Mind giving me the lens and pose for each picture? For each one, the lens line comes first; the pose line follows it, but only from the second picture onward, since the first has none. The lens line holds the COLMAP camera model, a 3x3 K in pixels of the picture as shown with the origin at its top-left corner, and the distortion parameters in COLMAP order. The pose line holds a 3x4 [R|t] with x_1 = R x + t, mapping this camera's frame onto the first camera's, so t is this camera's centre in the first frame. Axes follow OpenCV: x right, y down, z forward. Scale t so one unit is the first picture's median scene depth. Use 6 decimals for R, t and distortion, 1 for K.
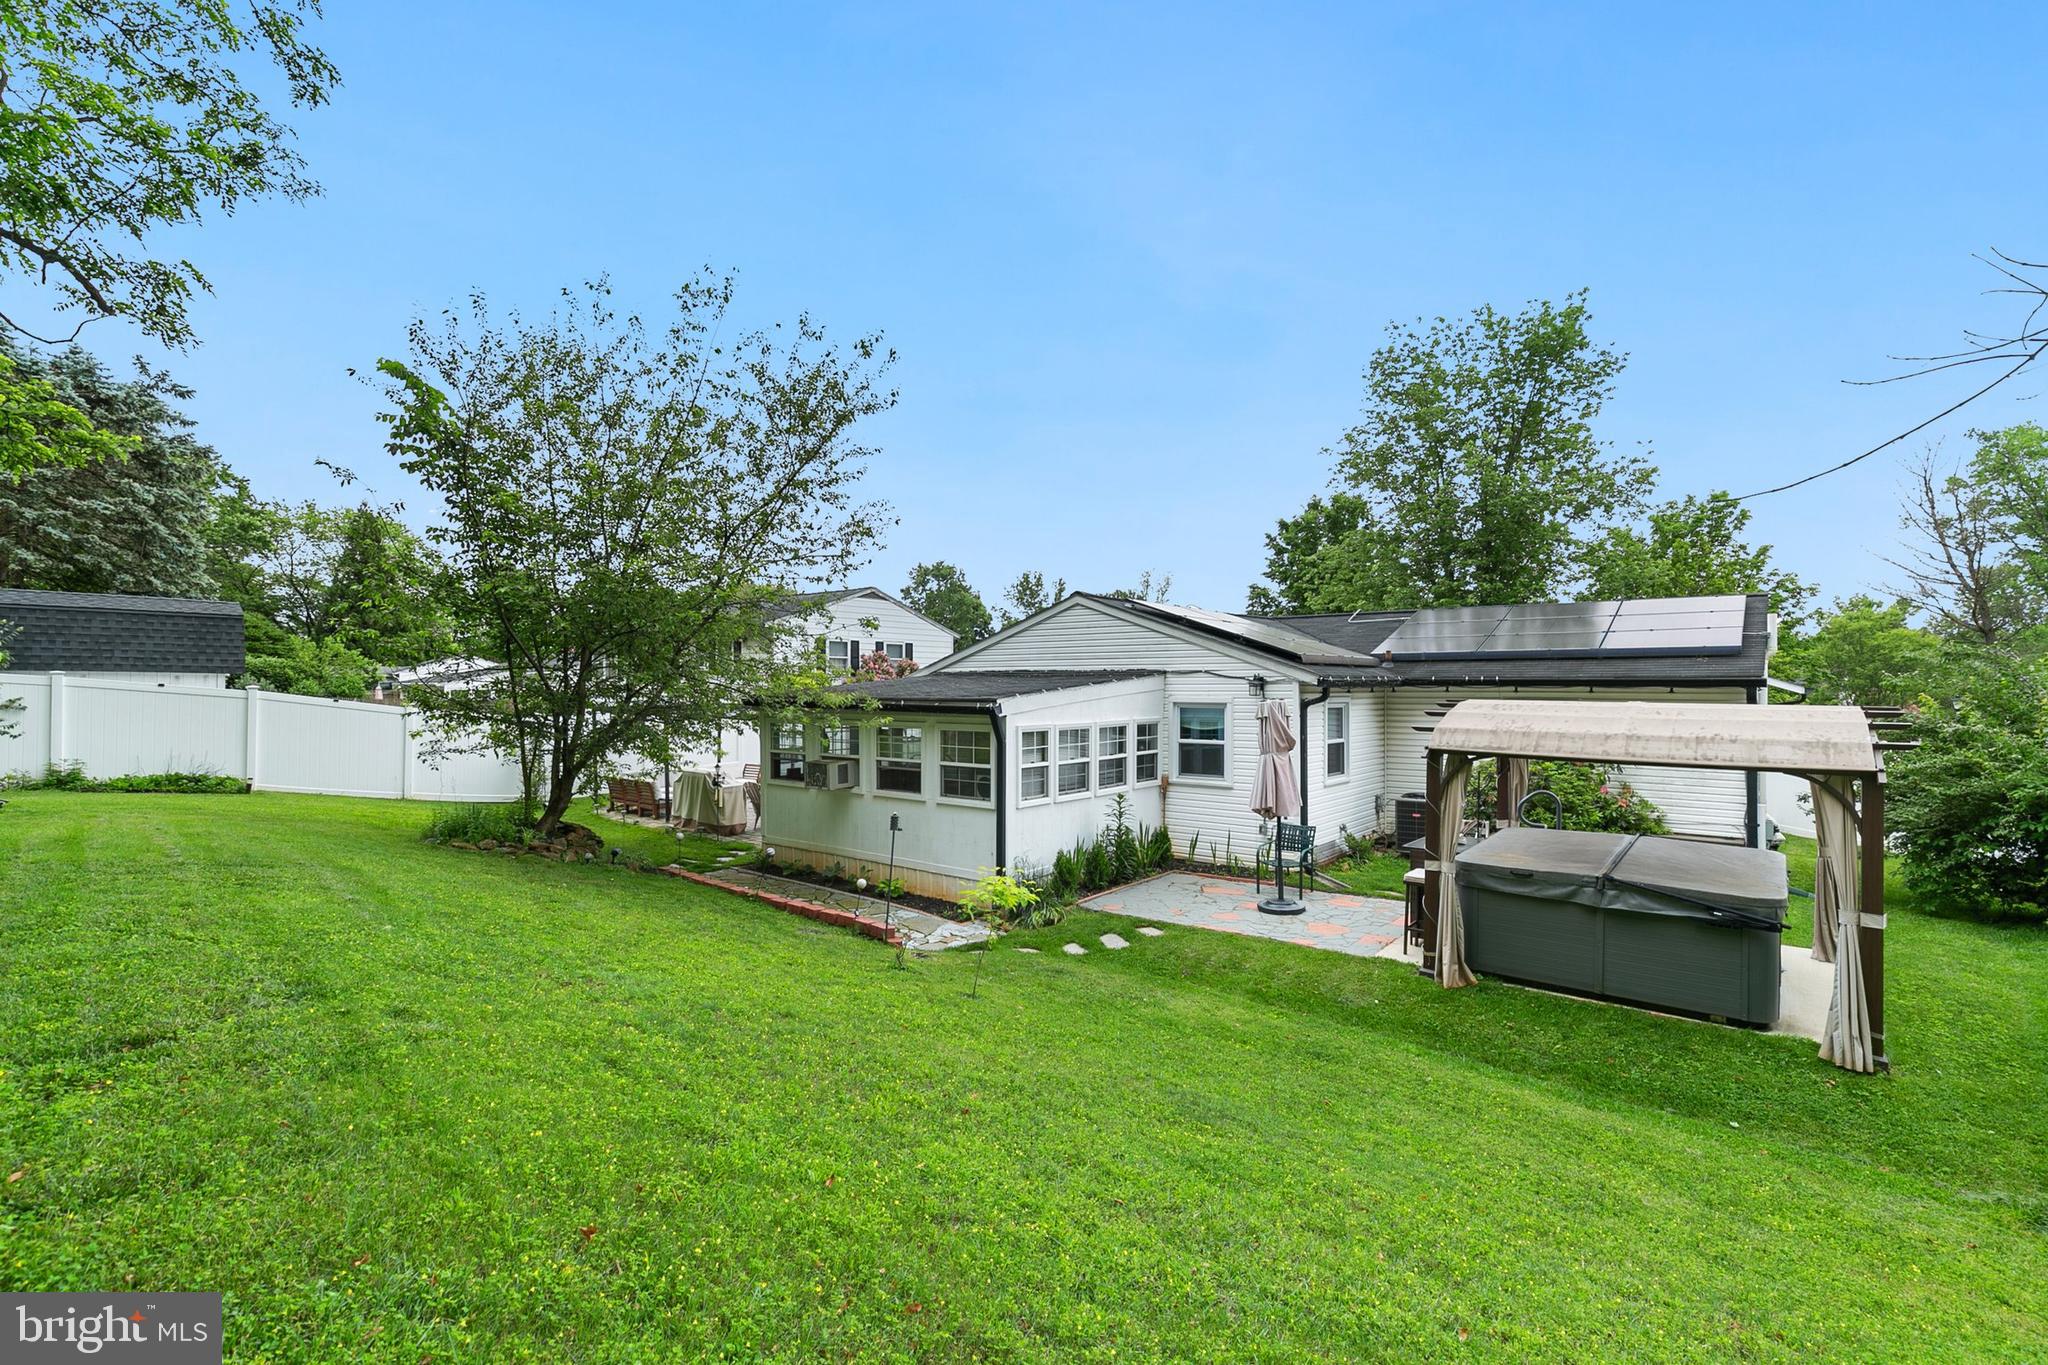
lens RADIAL K [[883.9, 0, 1033.1], [0, 883.9, 686.0], [0, 0, 1]] dist [0.003532, -0.000365]
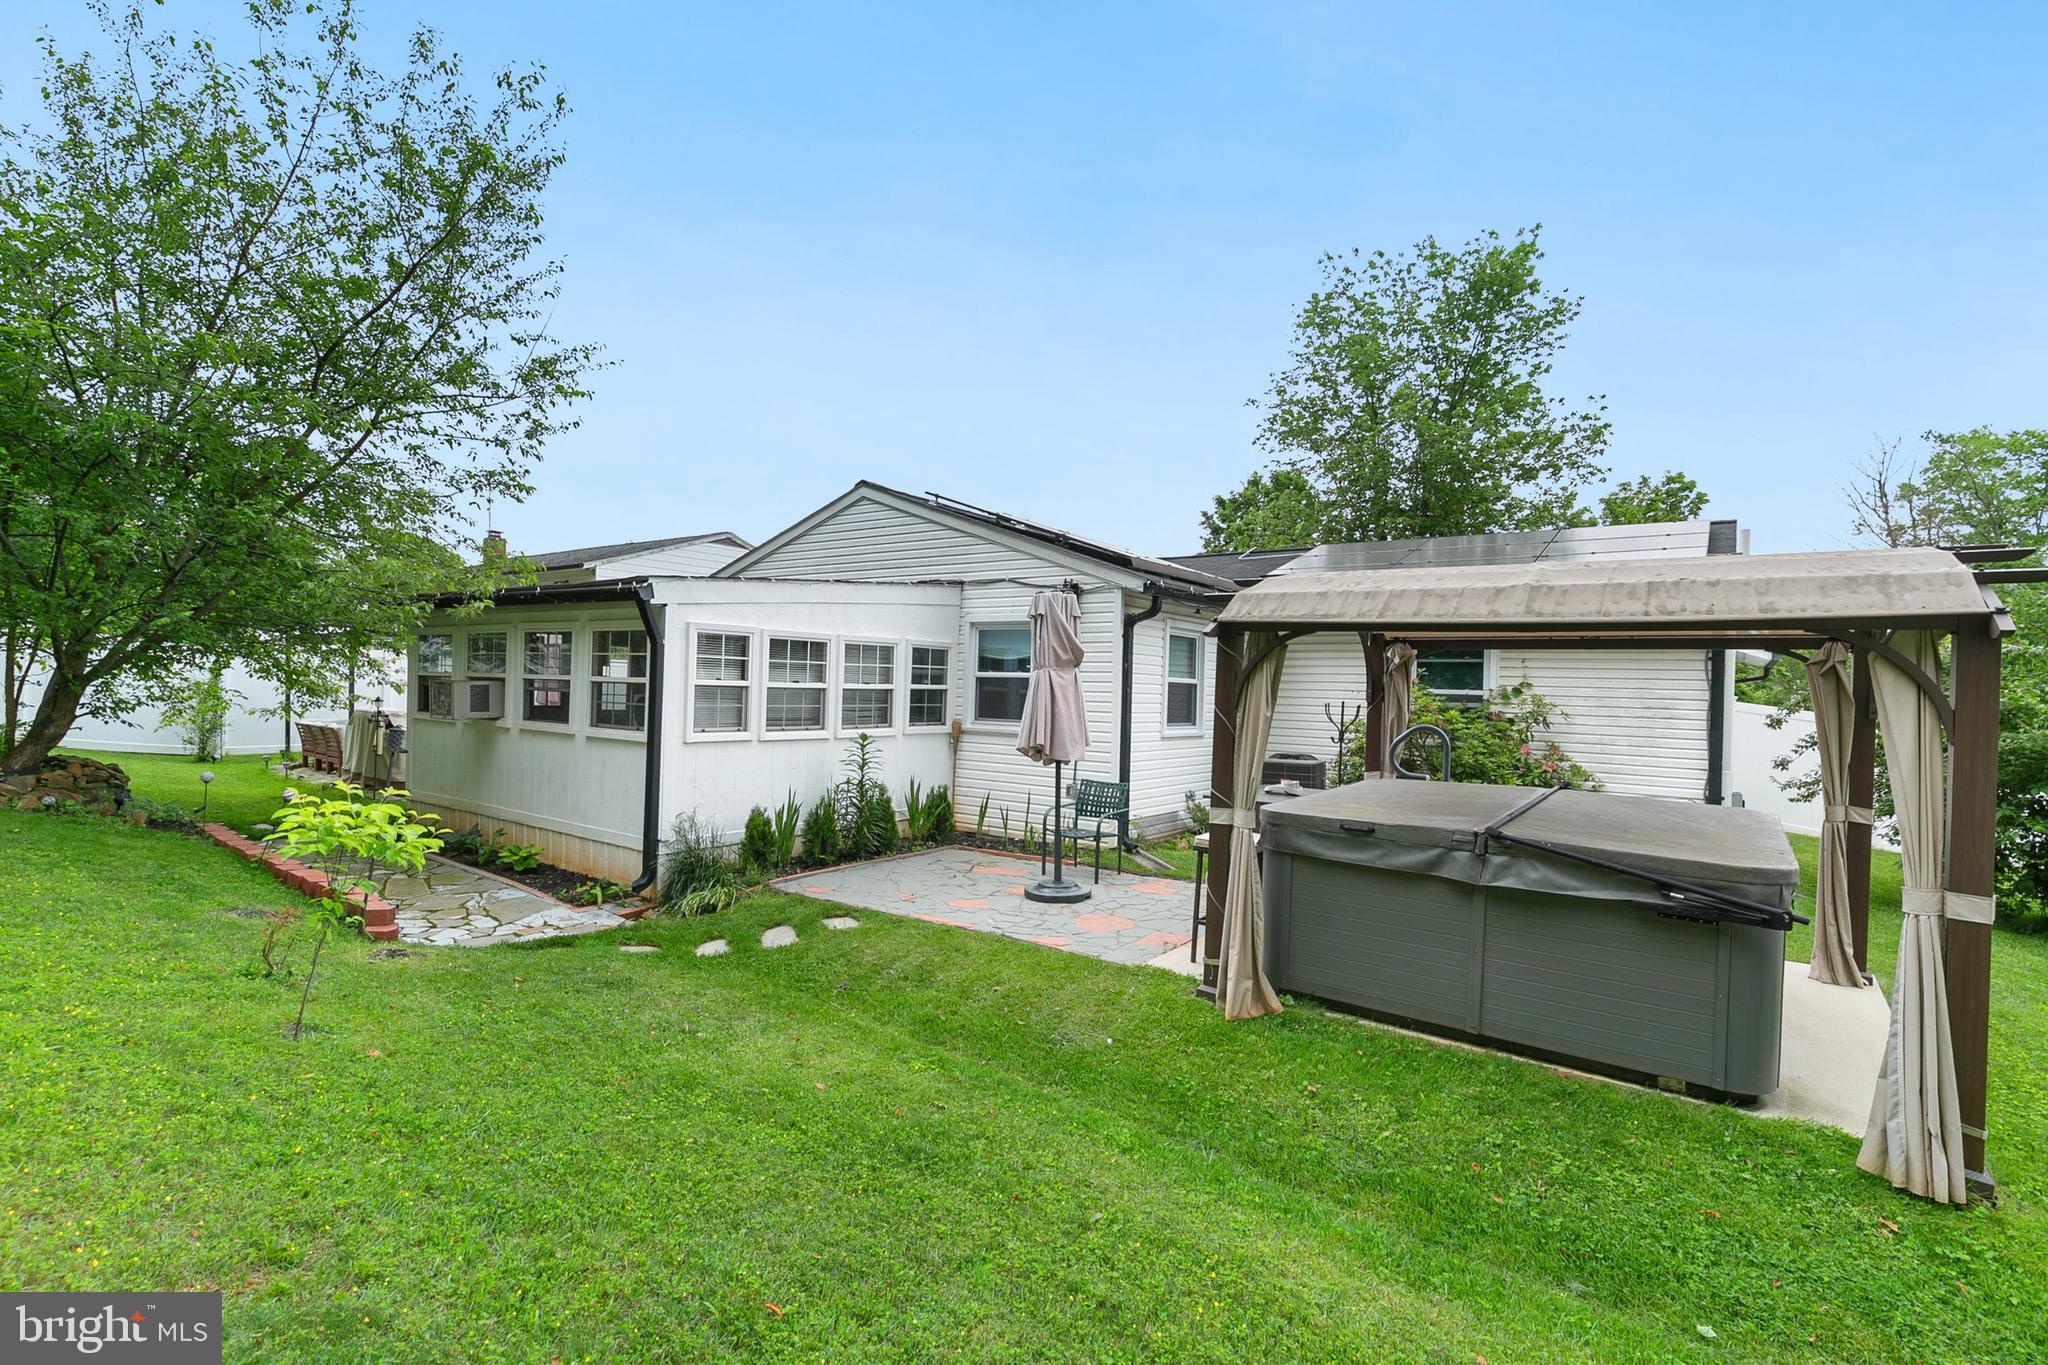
lens RADIAL K [[919.8, 0, 1021.1], [0, 919.8, 680.8], [0, 0, 1]] dist [0.007543, -0.001441]
pose [[0.998418, 0.028960, 0.048197, 0.242903], [-0.028907, 0.999580, -0.001808, 0.099500], [-0.048229, 0.000412, 0.998836, 0.324184]]
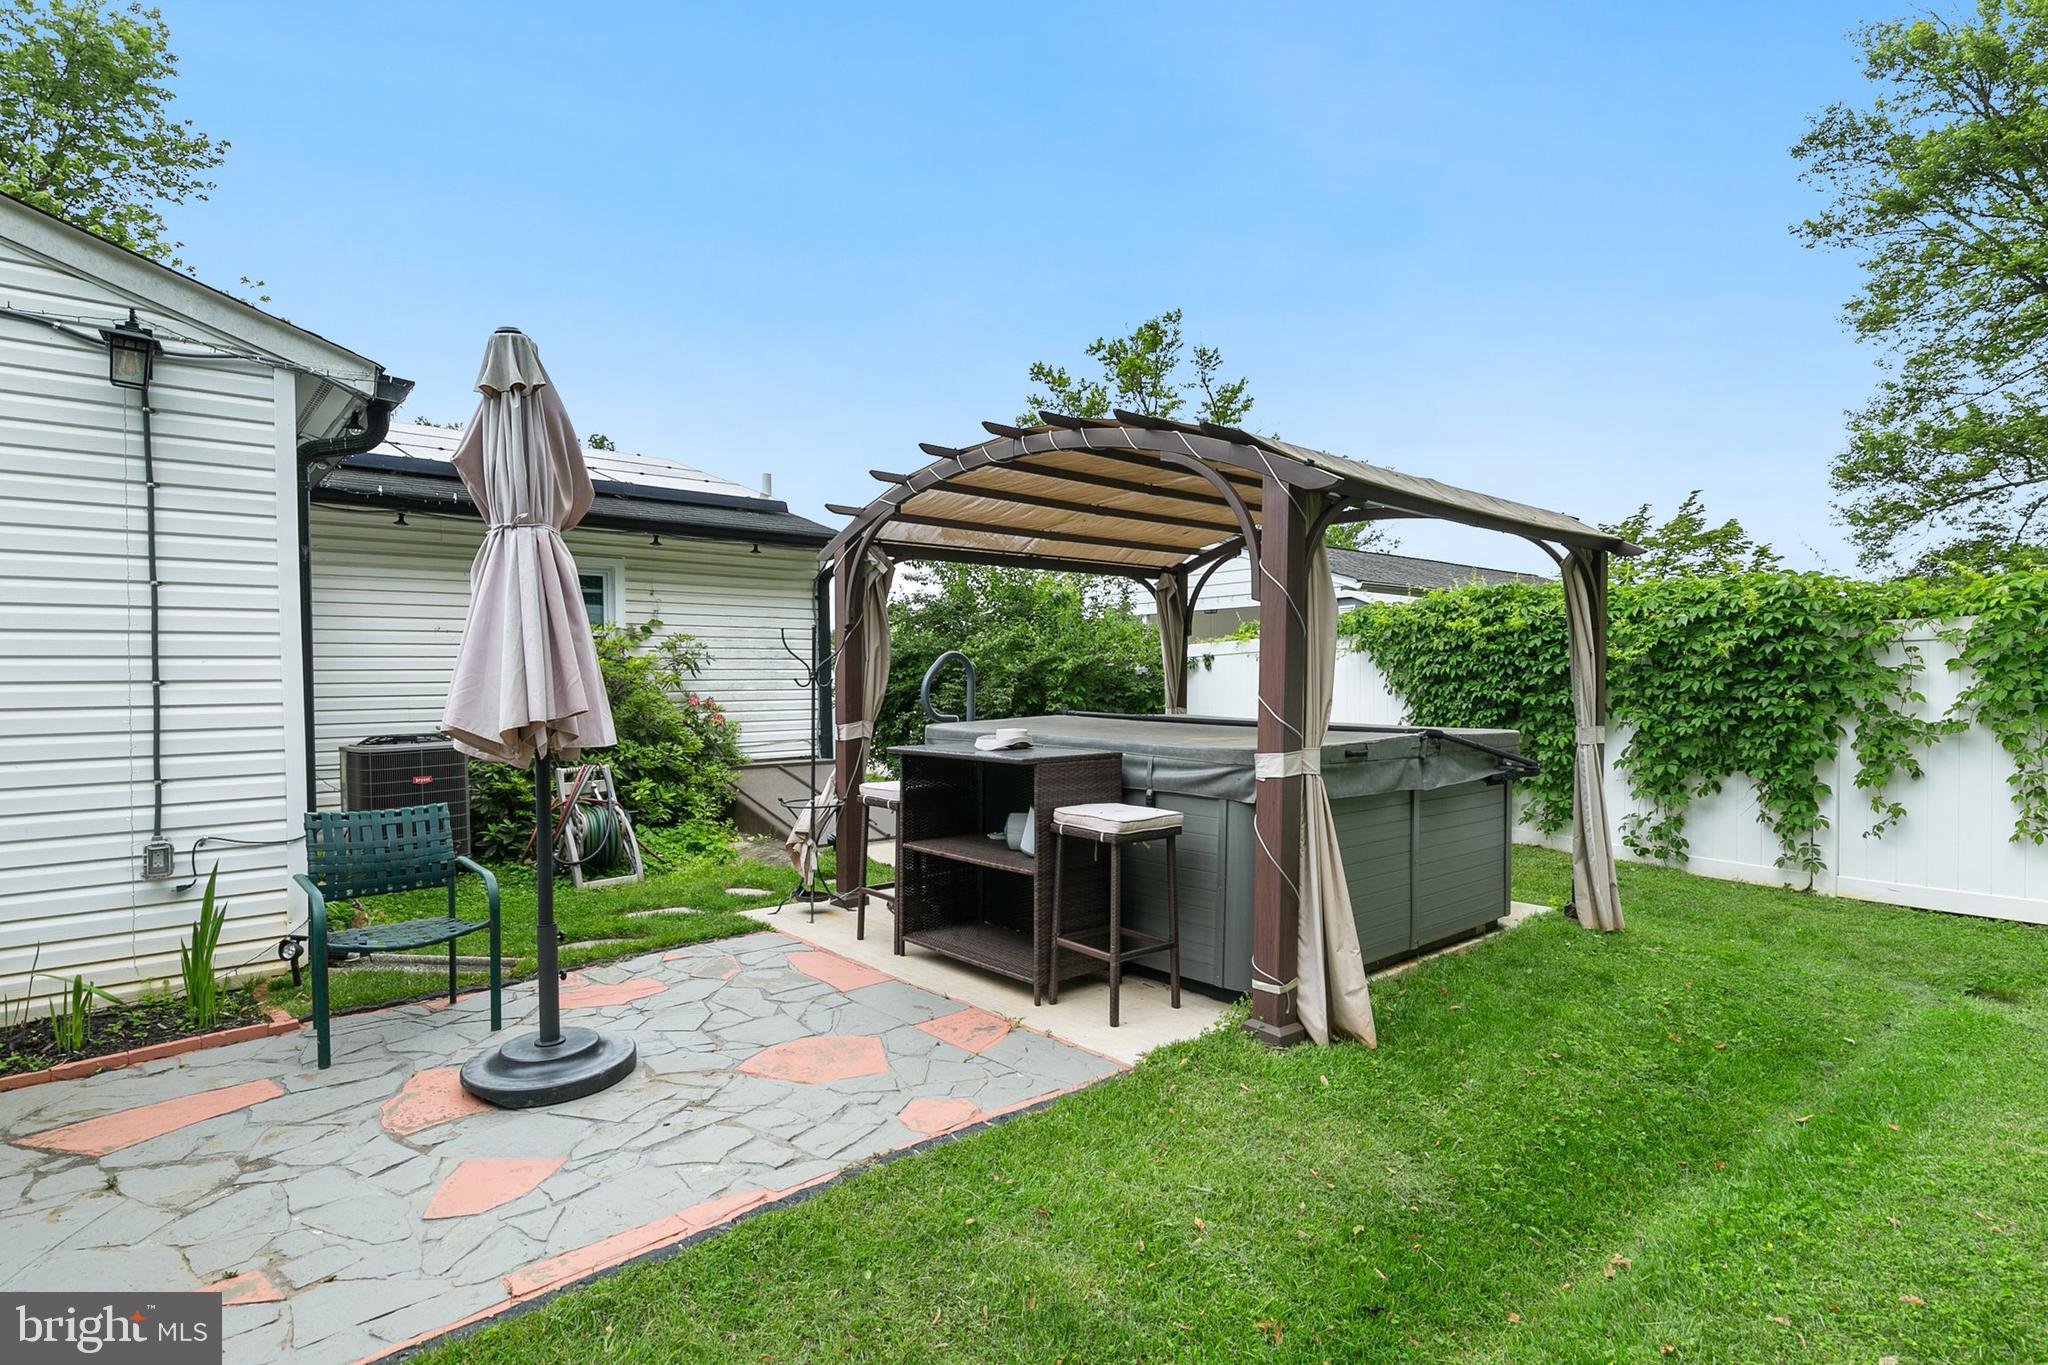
lens RADIAL K [[1028.5, 0, 1026.2], [0, 1028.5, 670.8], [0, 0, 1]] dist [-0.005280, -0.000195]
pose [[0.162712, 0.005583, 0.986658, -0.028268], [0.007117, 0.999951, -0.006832, 0.141899], [-0.986648, 0.008134, 0.162664, 0.904695]]
